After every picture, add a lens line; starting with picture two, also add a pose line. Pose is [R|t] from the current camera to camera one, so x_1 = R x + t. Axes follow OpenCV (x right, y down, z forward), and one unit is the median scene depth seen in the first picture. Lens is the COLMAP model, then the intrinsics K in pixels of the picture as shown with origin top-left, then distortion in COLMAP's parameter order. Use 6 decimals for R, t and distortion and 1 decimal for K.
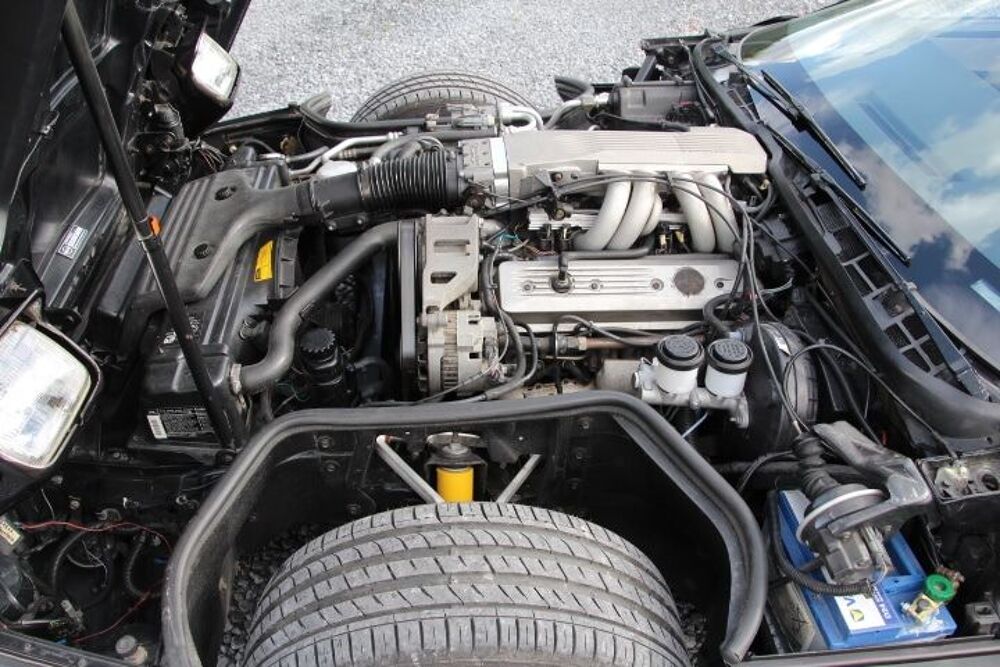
lens RADIAL K [[819.2, 0, 500.0], [0, 819.2, 333.5], [0, 0, 1]] dist [-0.190947, 0.115609]
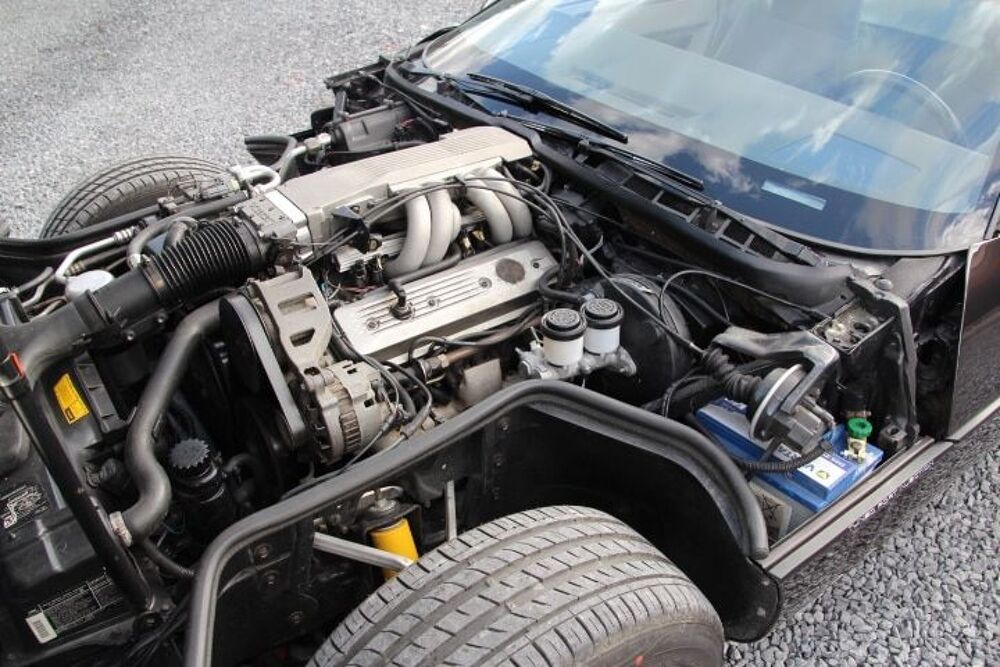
lens RADIAL K [[819.2, 0, 500.0], [0, 819.2, 333.5], [0, 0, 1]] dist [-0.190947, 0.115609]
pose [[0.846879, -0.319208, 0.425327, -0.242535], [0.349690, 0.936840, 0.006822, -0.001440], [-0.400641, 0.142955, 0.905014, 0.077842]]
